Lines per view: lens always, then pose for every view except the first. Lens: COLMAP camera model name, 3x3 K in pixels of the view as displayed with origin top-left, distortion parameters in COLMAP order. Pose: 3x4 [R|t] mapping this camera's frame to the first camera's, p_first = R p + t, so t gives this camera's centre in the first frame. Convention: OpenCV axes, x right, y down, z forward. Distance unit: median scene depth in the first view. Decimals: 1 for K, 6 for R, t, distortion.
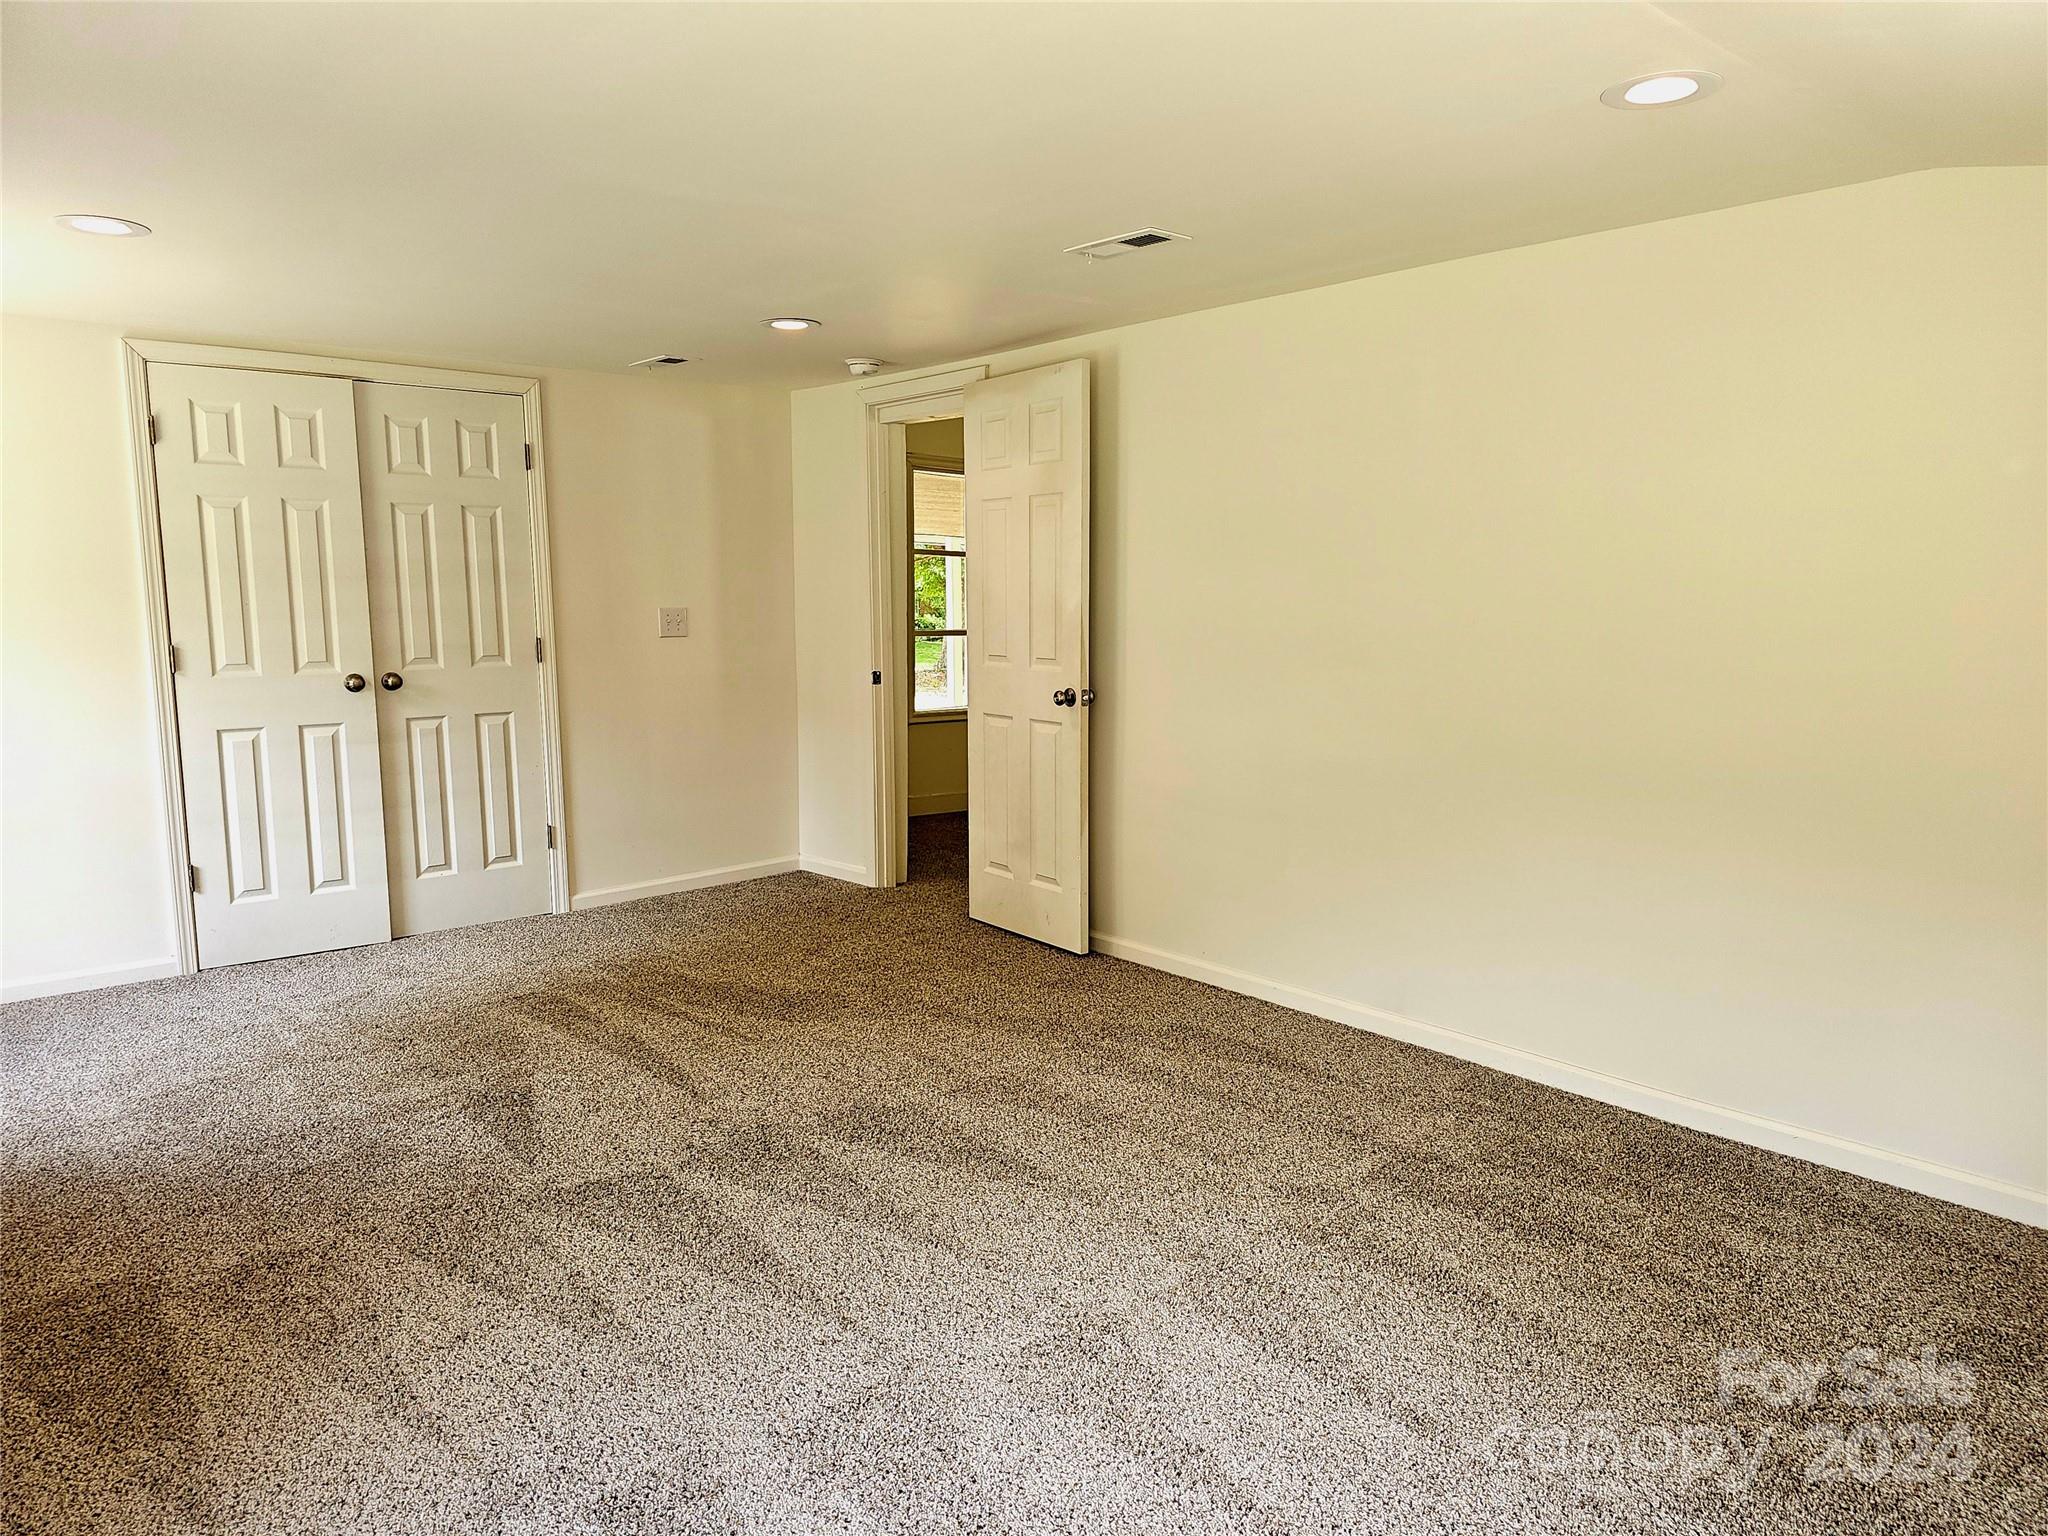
lens RADIAL K [[1378.4, 0, 1047.3], [0, 1378.4, 766.9], [0, 0, 1]] dist [0.056586, -0.048581]
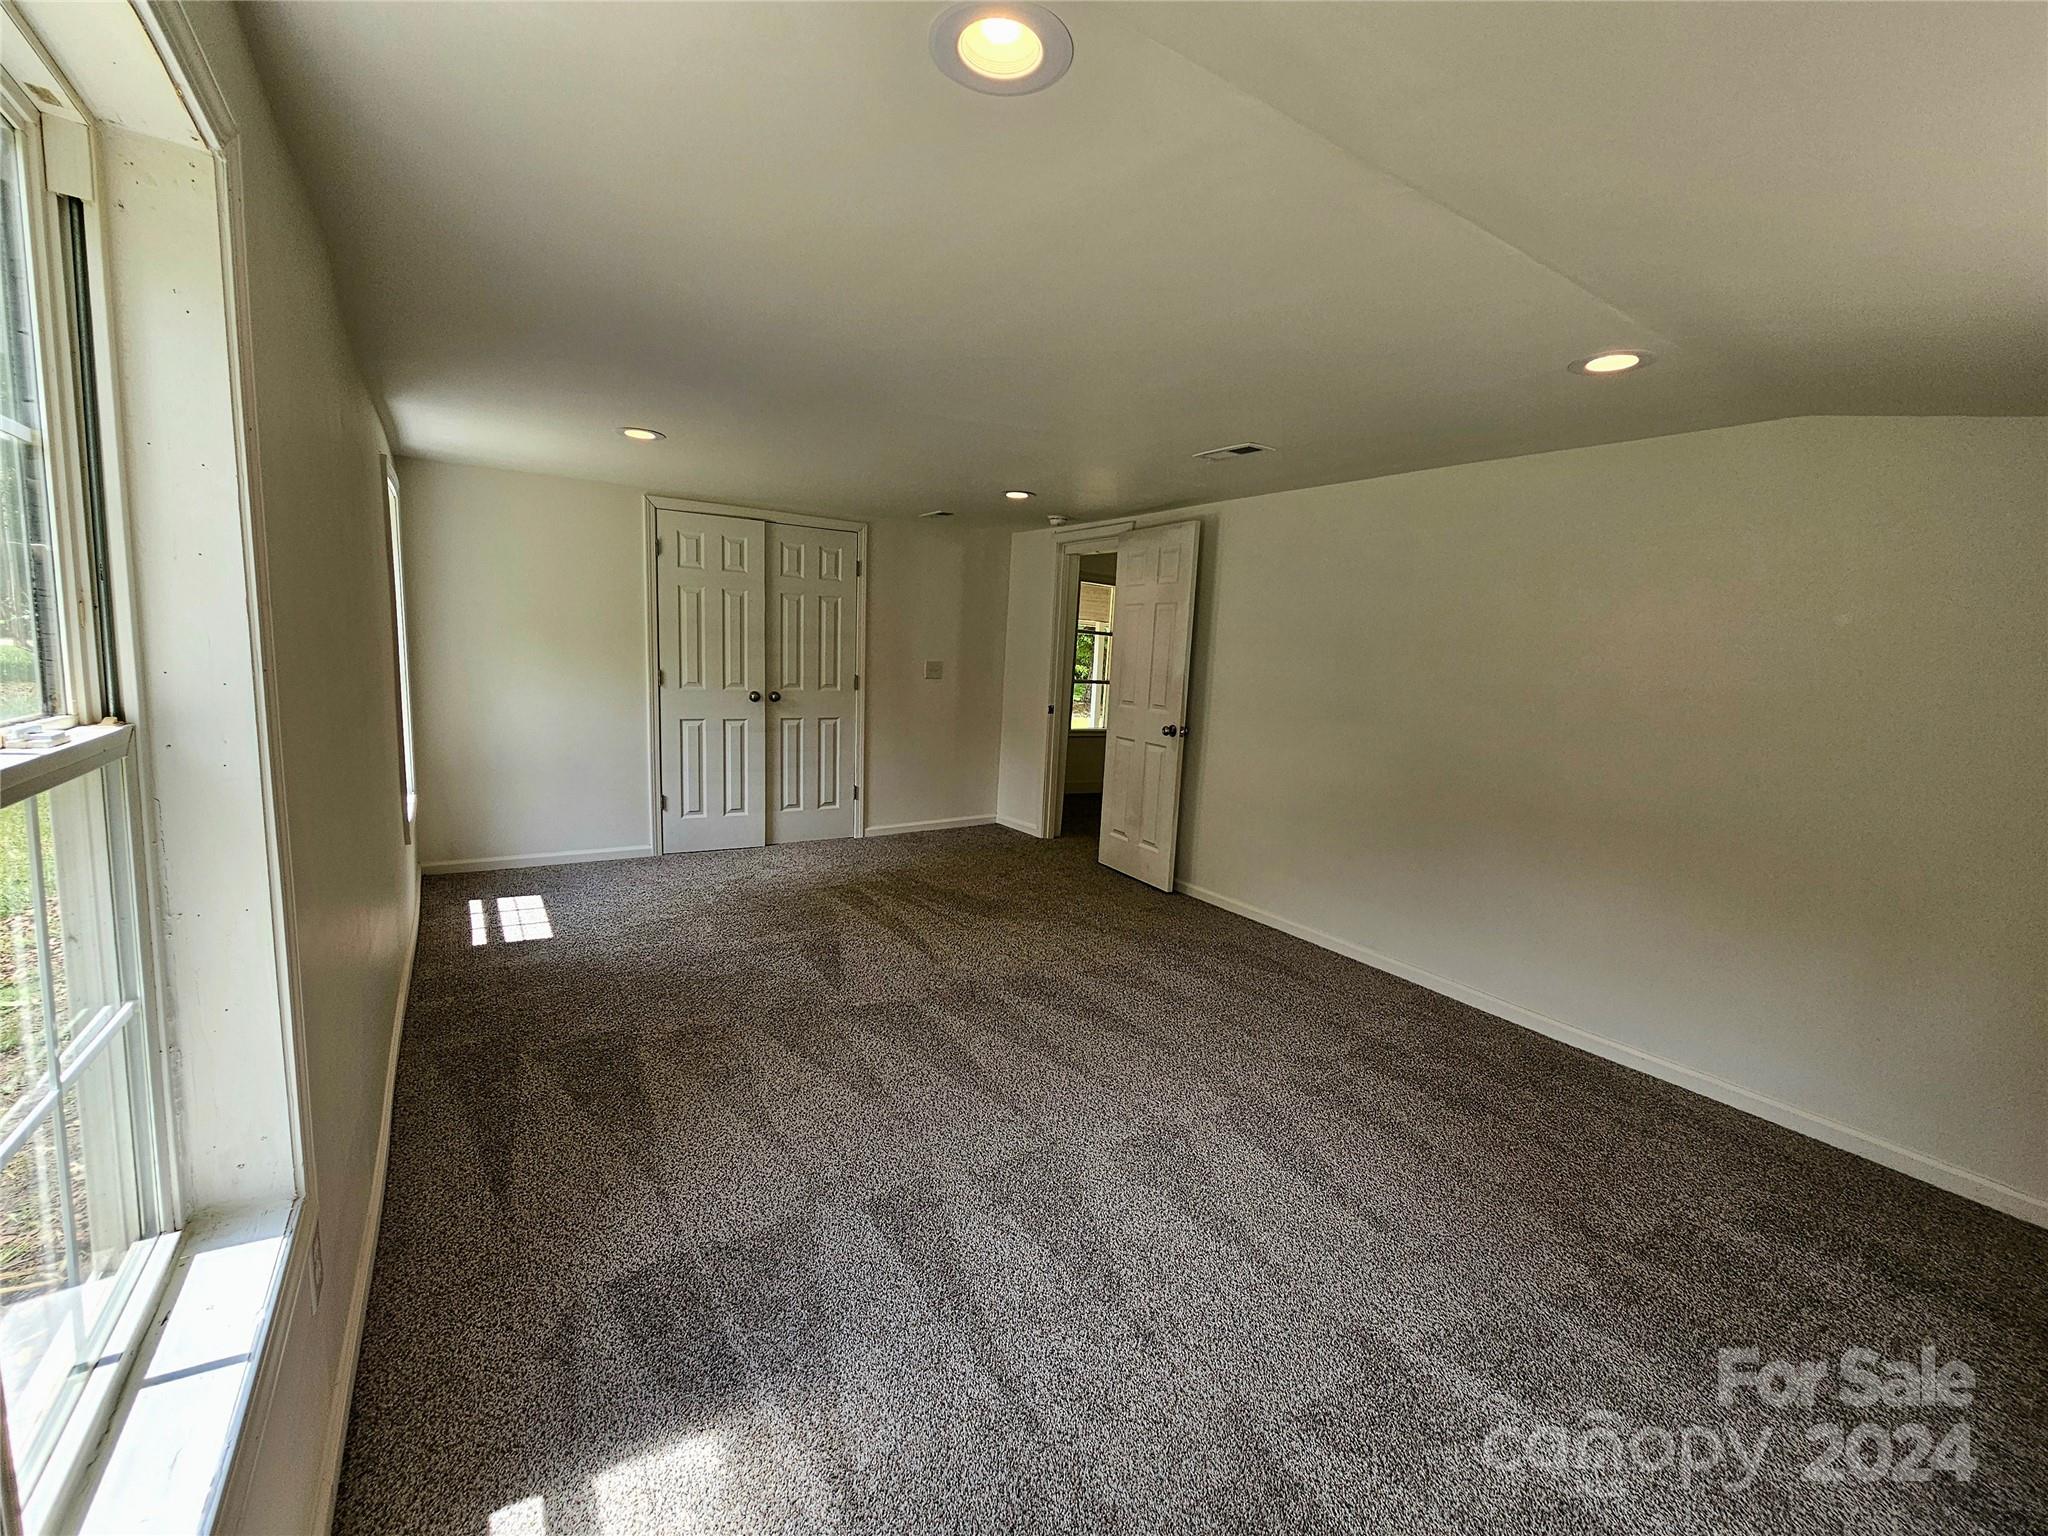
lens RADIAL K [[844.5, 0, 1027.1], [0, 844.5, 775.2], [0, 0, 1]] dist [-0.000016, -0.000414]
pose [[0.987917, 0.071547, -0.137480, -0.014508], [-0.069143, 0.997360, 0.022190, -0.012058], [0.138705, -0.012417, 0.990256, 0.009273]]
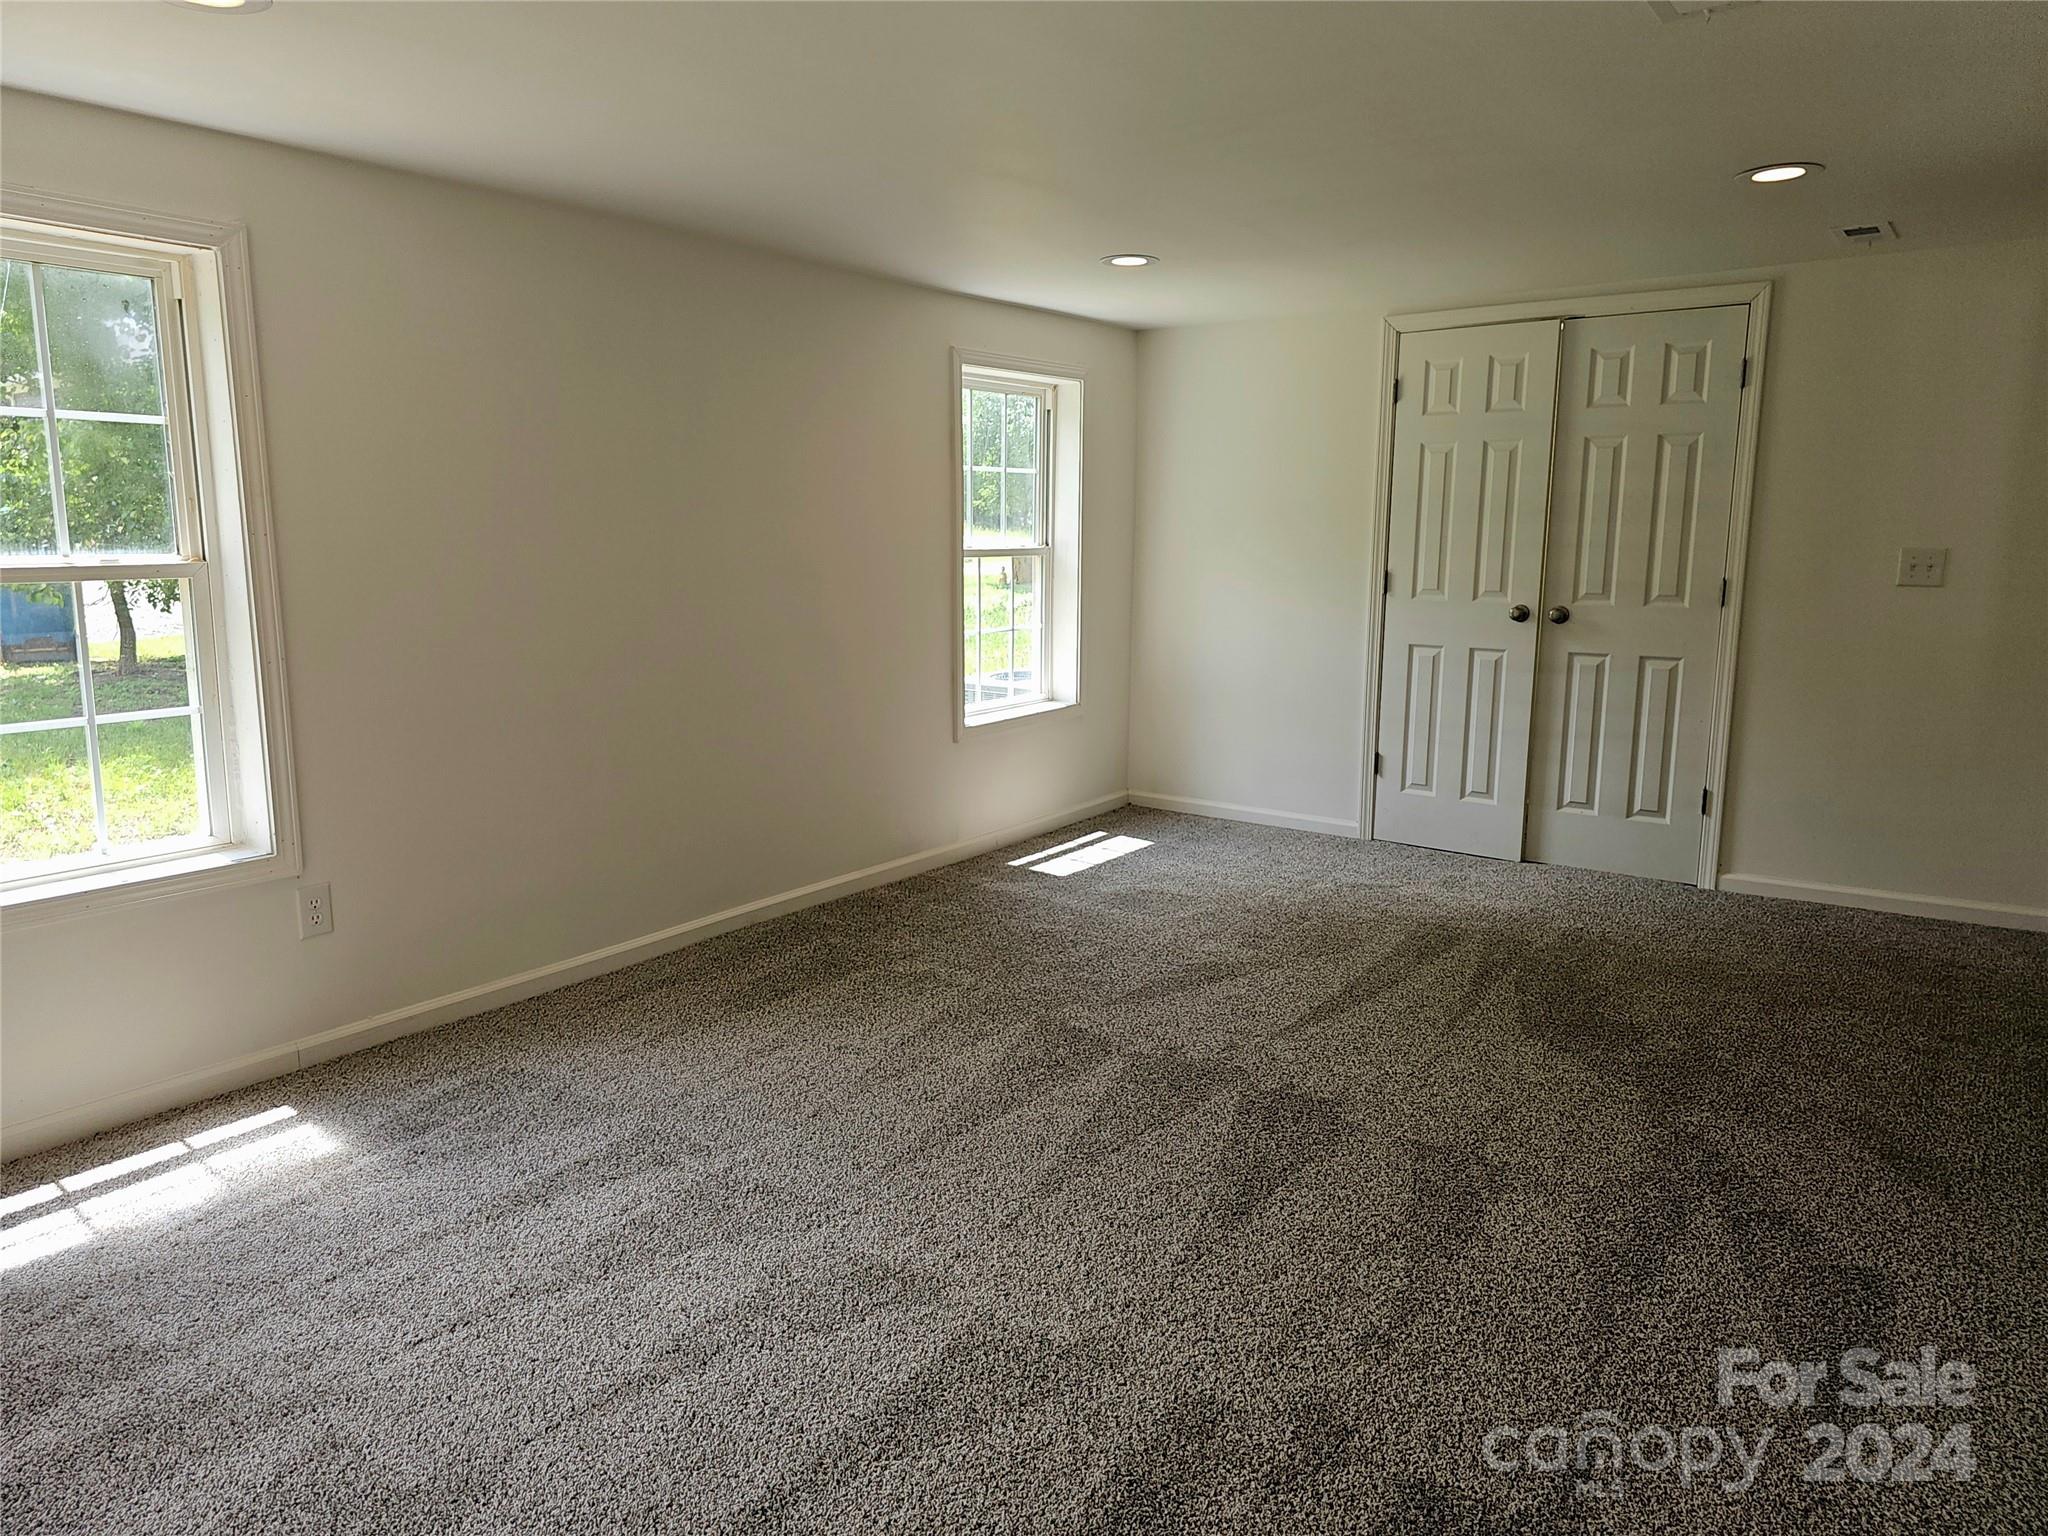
lens RADIAL K [[1380.5, 0, 1024.0], [0, 1380.5, 768.0], [0, 0, 1]] dist [0.053118, -0.048844]
pose [[0.213148, 0.177904, -0.960686, 0.579789], [-0.130263, 0.979678, 0.152519, -0.072362], [0.968297, 0.092632, 0.231991, 0.507286]]
